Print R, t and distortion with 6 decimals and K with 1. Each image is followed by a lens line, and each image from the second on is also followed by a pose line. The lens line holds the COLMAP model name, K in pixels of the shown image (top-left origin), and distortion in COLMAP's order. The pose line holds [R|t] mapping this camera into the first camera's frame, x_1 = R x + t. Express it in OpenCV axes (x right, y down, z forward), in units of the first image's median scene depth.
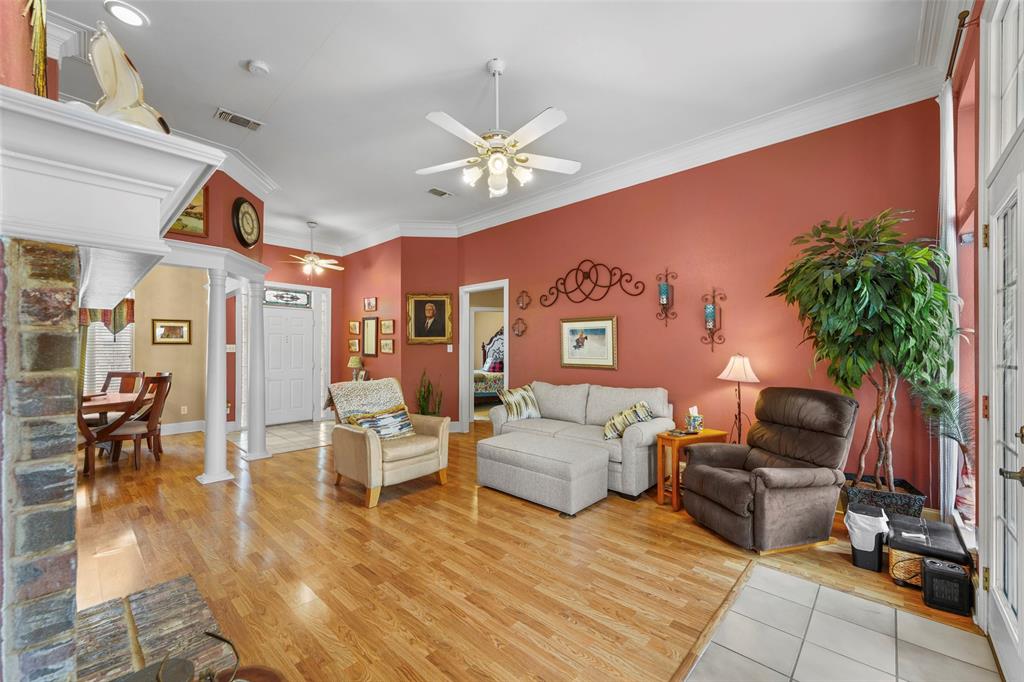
lens RADIAL K [[406.7, 0, 502.5], [0, 406.7, 347.5], [0, 0, 1]] dist [0.003228, -0.001147]
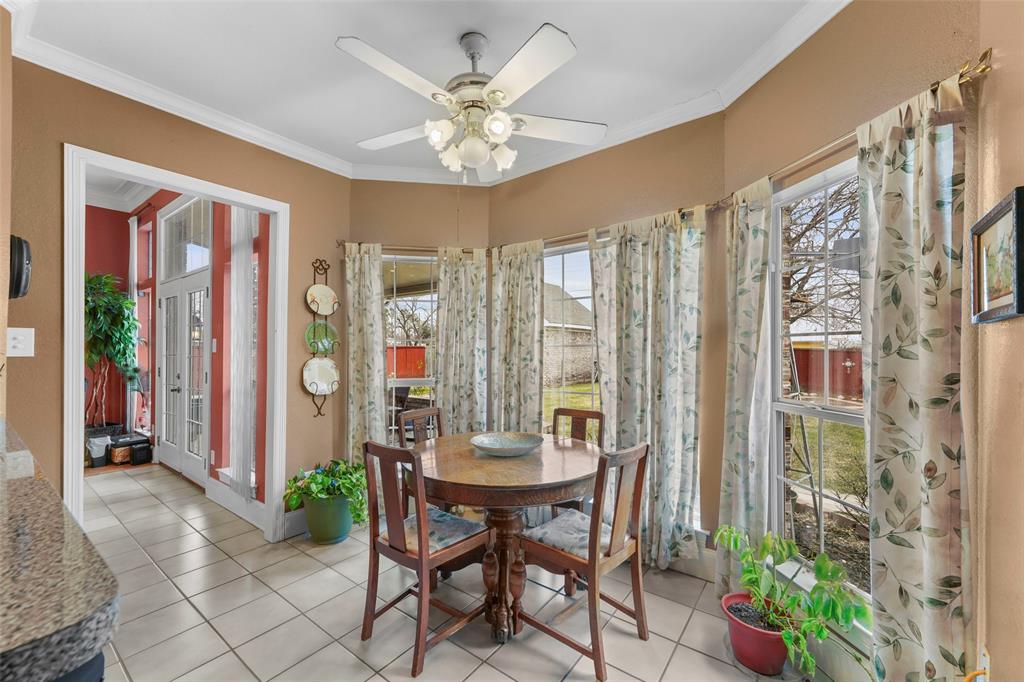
lens RADIAL K [[406.7, 0, 505.4], [0, 406.7, 345.8], [0, 0, 1]] dist [0.003228, -0.001147]
pose [[-0.097830, 0.005759, 0.995187, -0.741102], [-0.002238, 0.999979, -0.006007, -0.001166], [-0.995201, -0.002815, -0.097815, -0.427482]]
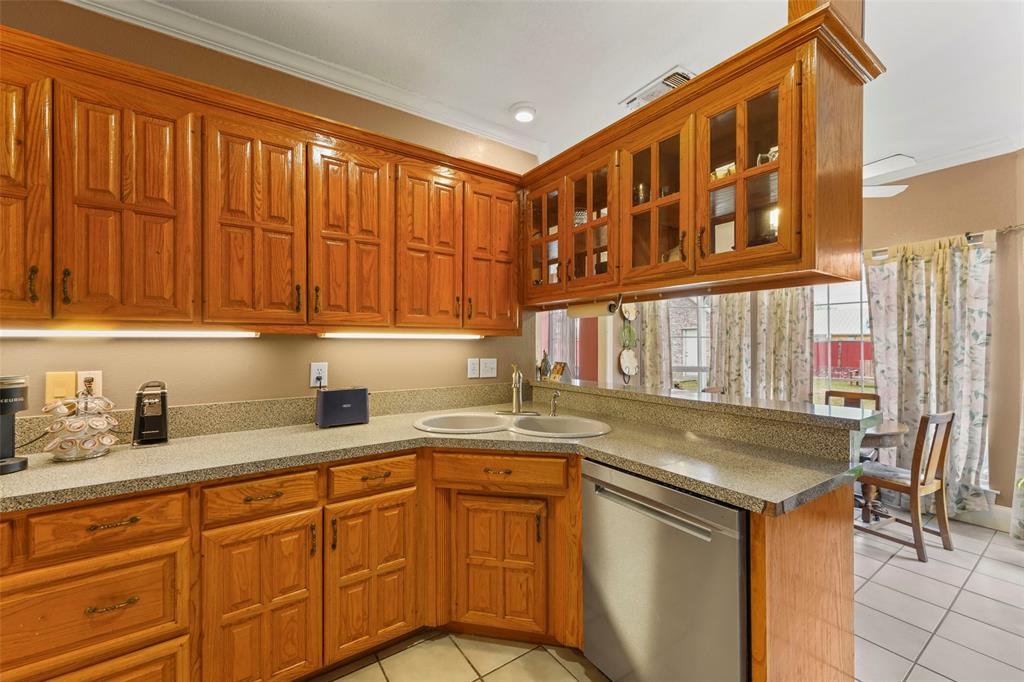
lens RADIAL K [[406.7, 0, 499.6], [0, 406.7, 340.1], [0, 0, 1]] dist [0.003228, -0.001147]
pose [[0.226162, 0.003494, 0.974083, -1.099921], [-0.002749, 0.999992, -0.002949, -0.004418], [-0.974086, -0.002011, 0.226170, -0.069875]]
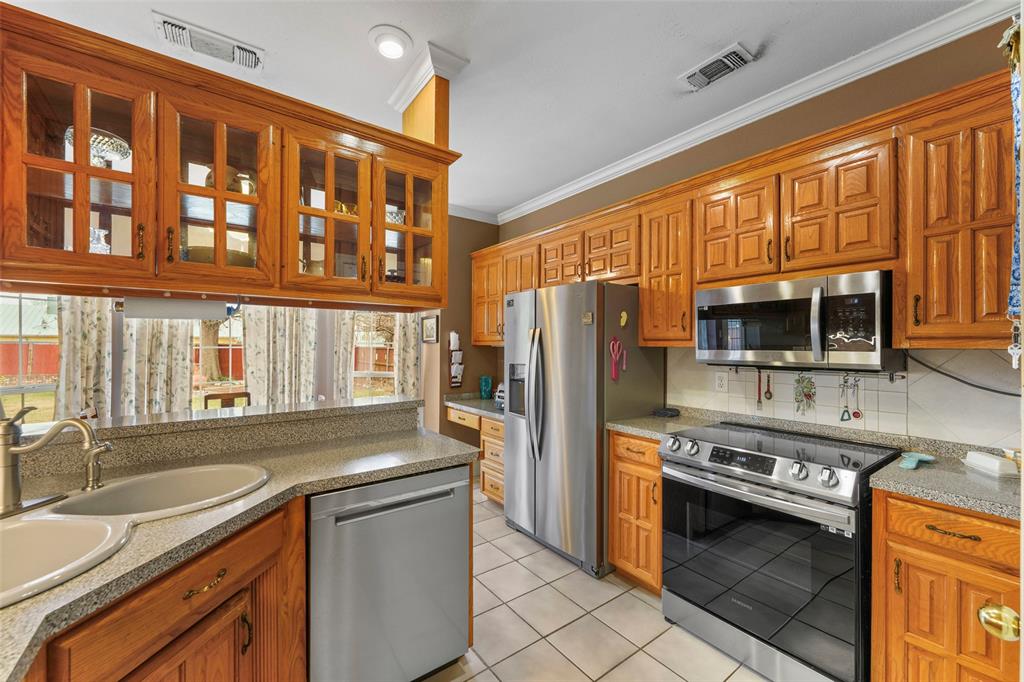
lens RADIAL K [[406.7, 0, 511.3], [0, 406.7, 341.5], [0, 0, 1]] dist [0.003228, -0.001147]
pose [[-0.985373, -0.001023, 0.170410, -0.905797], [-0.002746, 0.999947, -0.009881, -0.013646], [-0.170391, -0.010204, -0.985324, 0.246416]]
